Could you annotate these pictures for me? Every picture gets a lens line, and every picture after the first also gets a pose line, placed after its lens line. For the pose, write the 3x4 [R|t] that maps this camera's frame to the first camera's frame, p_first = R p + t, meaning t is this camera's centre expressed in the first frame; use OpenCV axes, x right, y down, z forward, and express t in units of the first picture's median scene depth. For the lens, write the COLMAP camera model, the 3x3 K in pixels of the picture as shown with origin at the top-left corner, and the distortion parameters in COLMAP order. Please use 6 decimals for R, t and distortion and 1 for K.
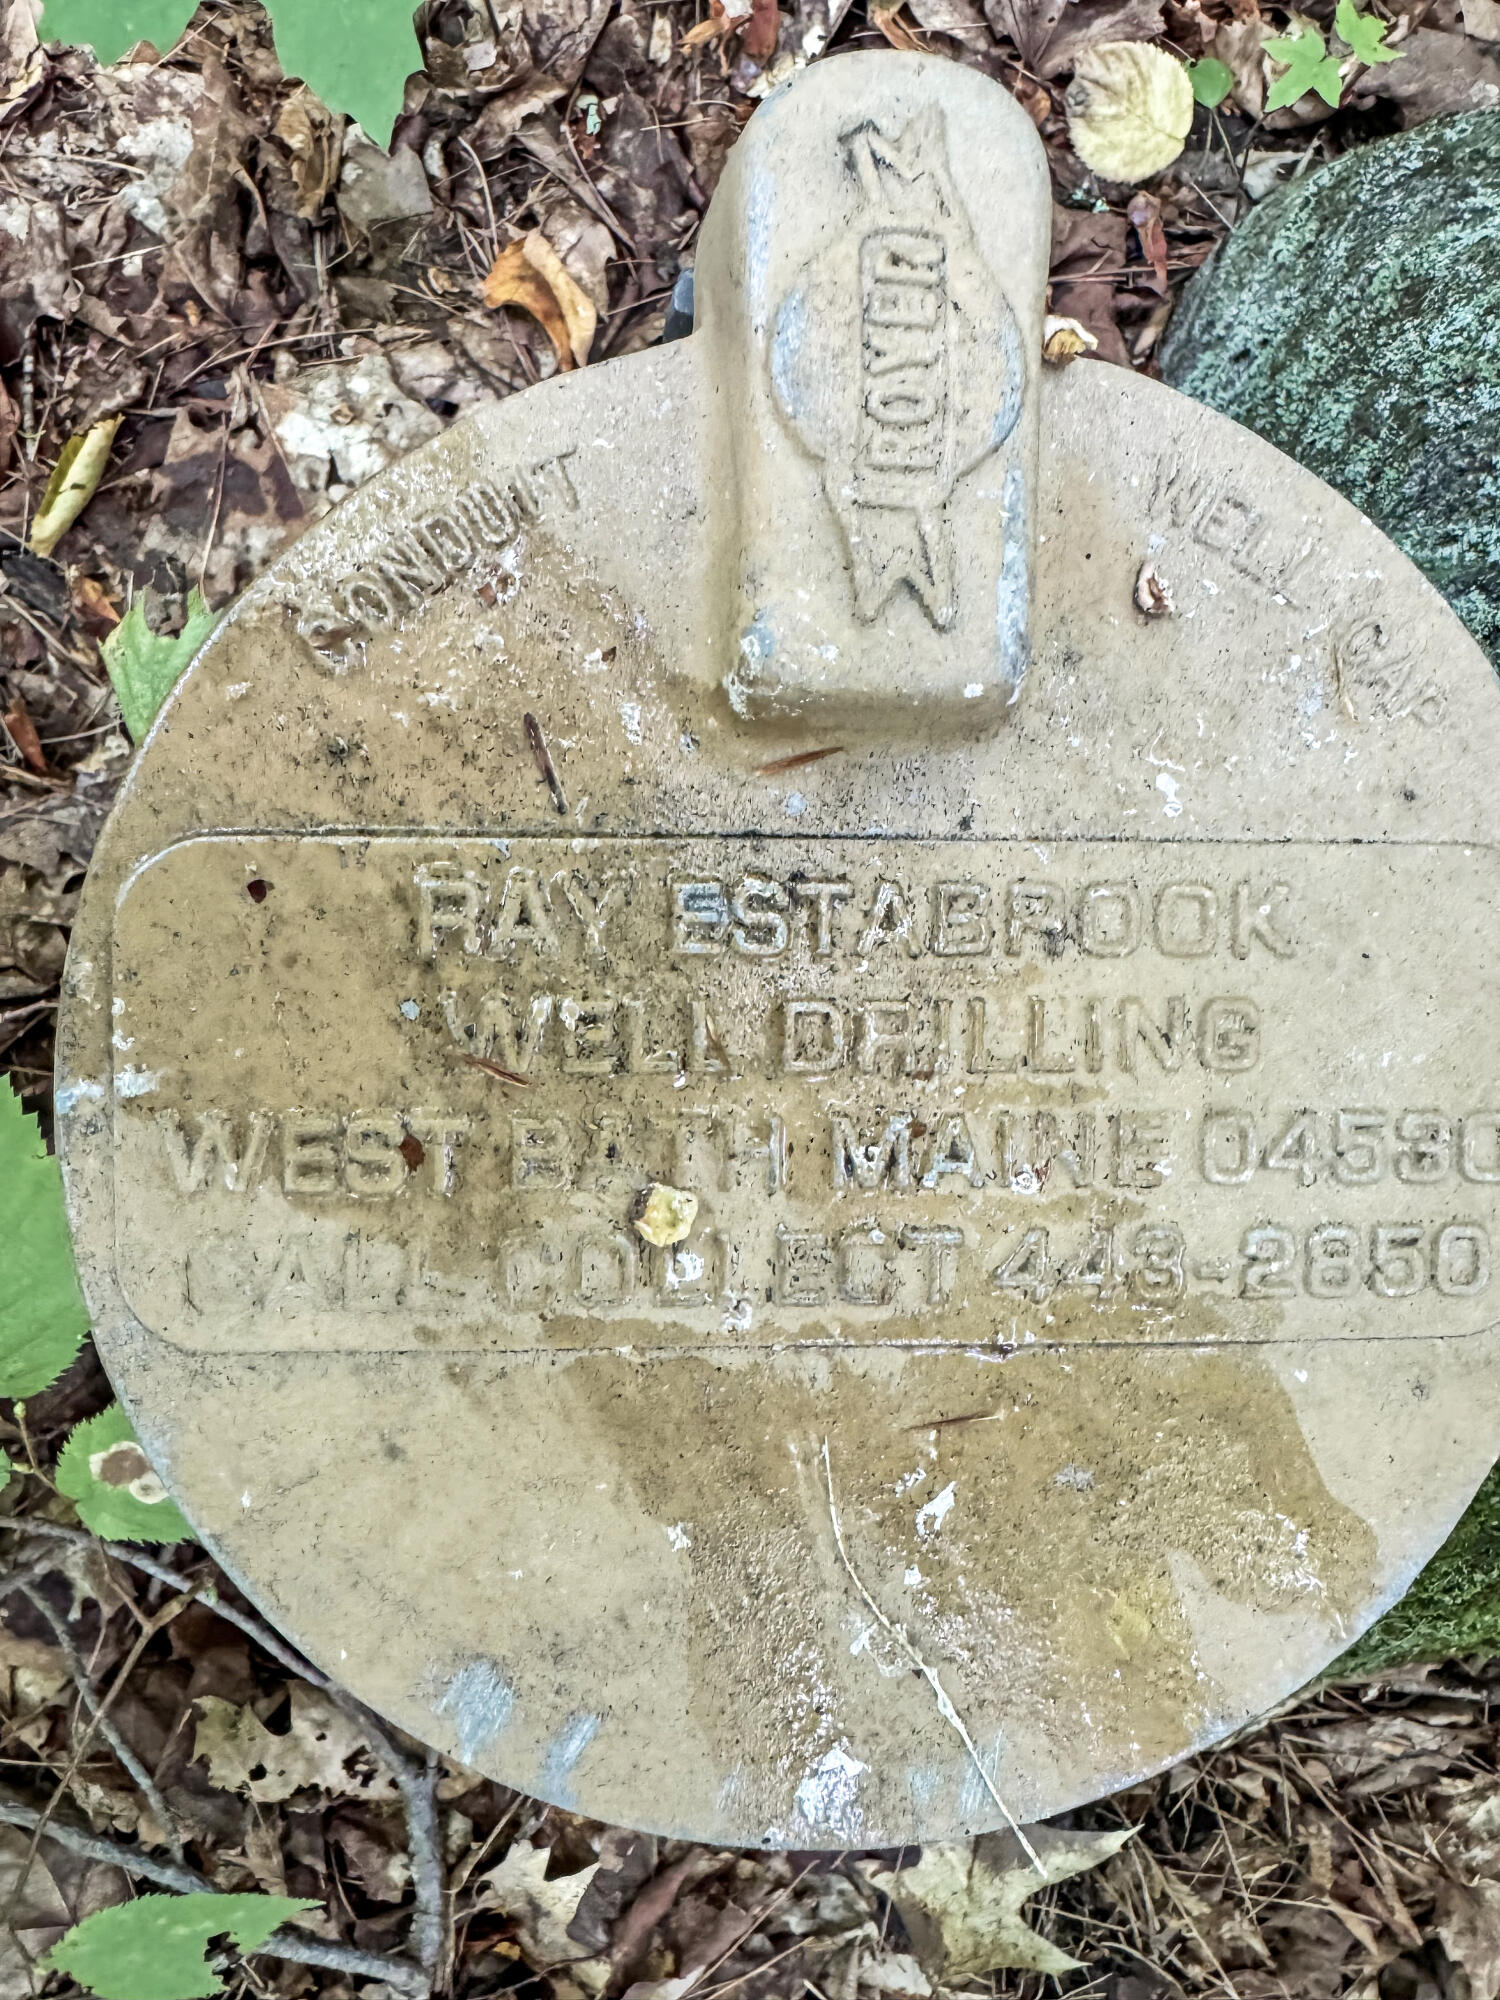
lens RADIAL K [[1400.8, 0, 752.2], [0, 1400.8, 997.1], [0, 0, 1]] dist [-0.001652, -0.000414]
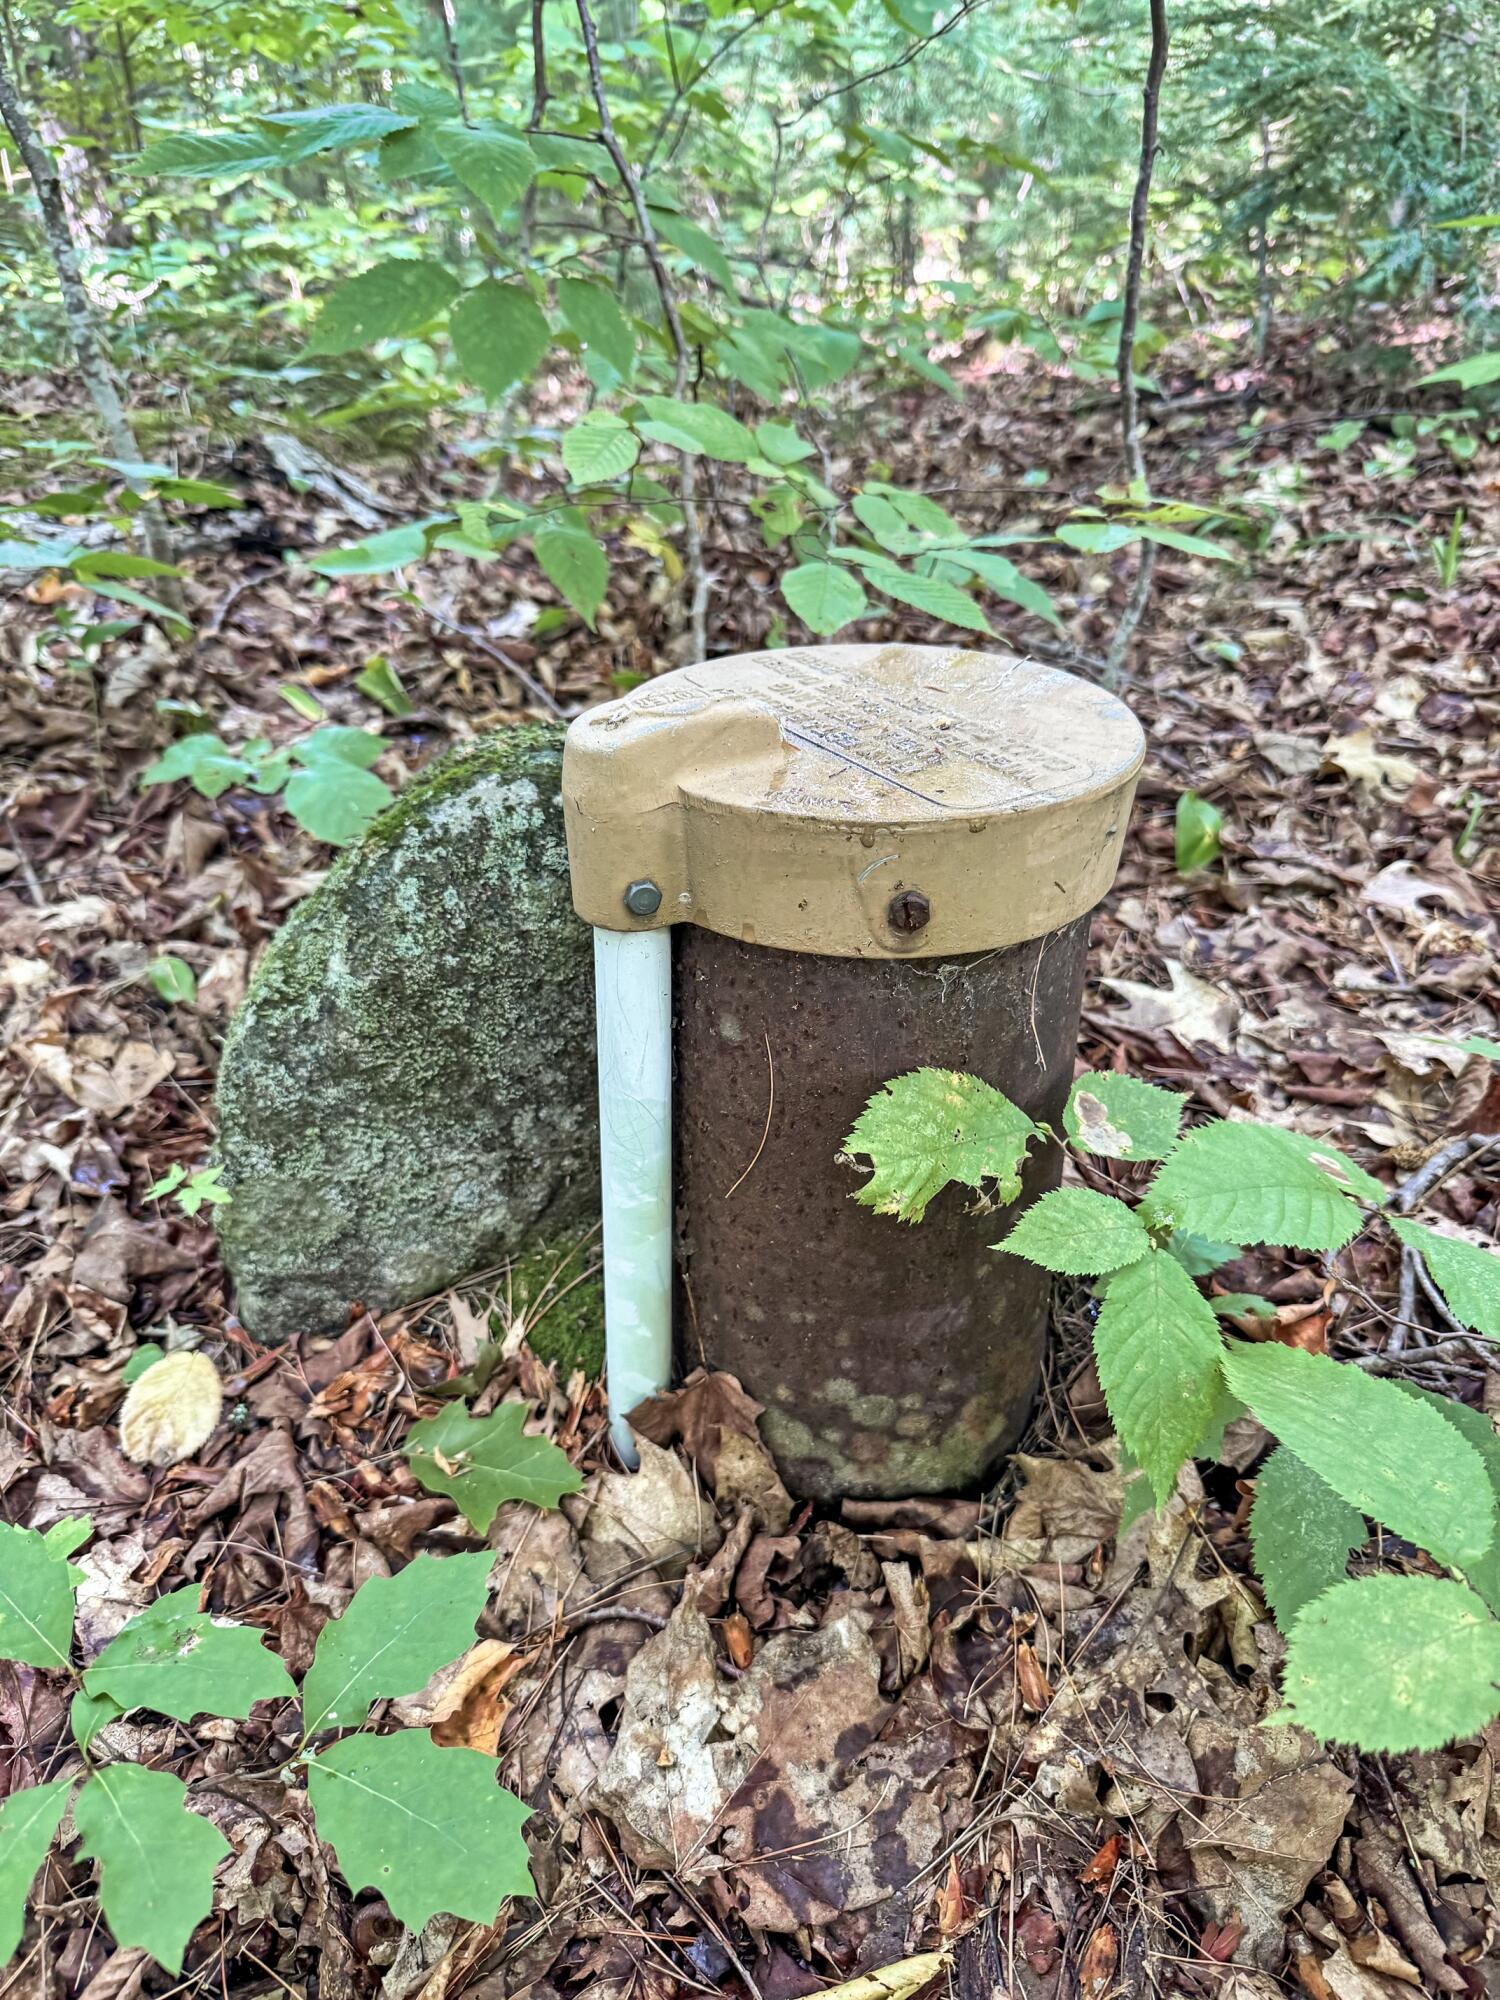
lens RADIAL K [[1400.8, 0, 751.7], [0, 1400.8, 999.7], [0, 0, 1]] dist [-0.001652, -0.000414]
pose [[-0.545727, -0.461159, 0.699653, -0.798463], [0.836967, -0.340676, 0.428283, -0.614330], [0.040848, 0.819312, 0.571891, -0.082449]]
